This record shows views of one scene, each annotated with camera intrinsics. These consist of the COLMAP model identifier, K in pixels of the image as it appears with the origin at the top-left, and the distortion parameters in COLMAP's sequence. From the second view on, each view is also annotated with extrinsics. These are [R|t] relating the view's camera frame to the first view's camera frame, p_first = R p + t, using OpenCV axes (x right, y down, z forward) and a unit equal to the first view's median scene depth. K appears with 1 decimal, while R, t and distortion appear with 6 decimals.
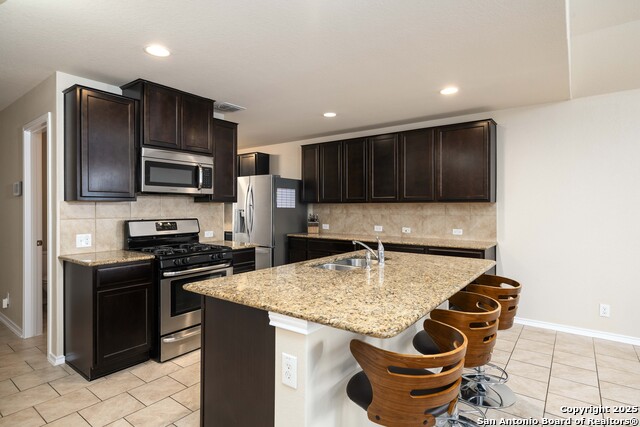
lens RADIAL K [[343.2, 0, 323.0], [0, 343.2, 213.0], [0, 0, 1]] dist [-0.003698, -0.000172]
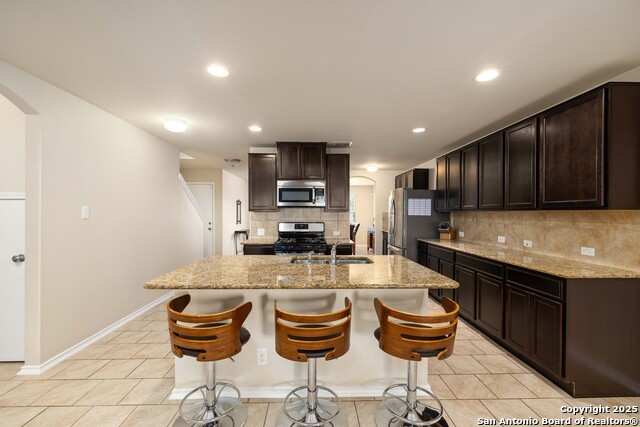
lens RADIAL K [[274.0, 0, 317.2], [0, 274.0, 213.5], [0, 0, 1]] dist [0.001773, 0.000254]
pose [[0.627163, 0.002881, -0.778883, 0.460121], [-0.016305, 0.999823, -0.009430, -0.008883], [0.778717, 0.018614, 0.627099, 0.188059]]
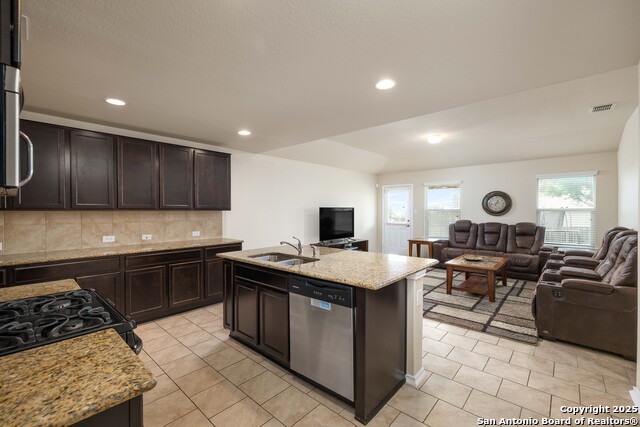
lens RADIAL K [[274.0, 0, 321.5], [0, 274.0, 211.8], [0, 0, 1]] dist [0.001773, 0.000254]
pose [[0.090418, -0.001094, 0.995903, -0.548882], [0.023118, 0.999732, -0.001001, -0.013059], [-0.995636, 0.023114, 0.090419, 0.421568]]
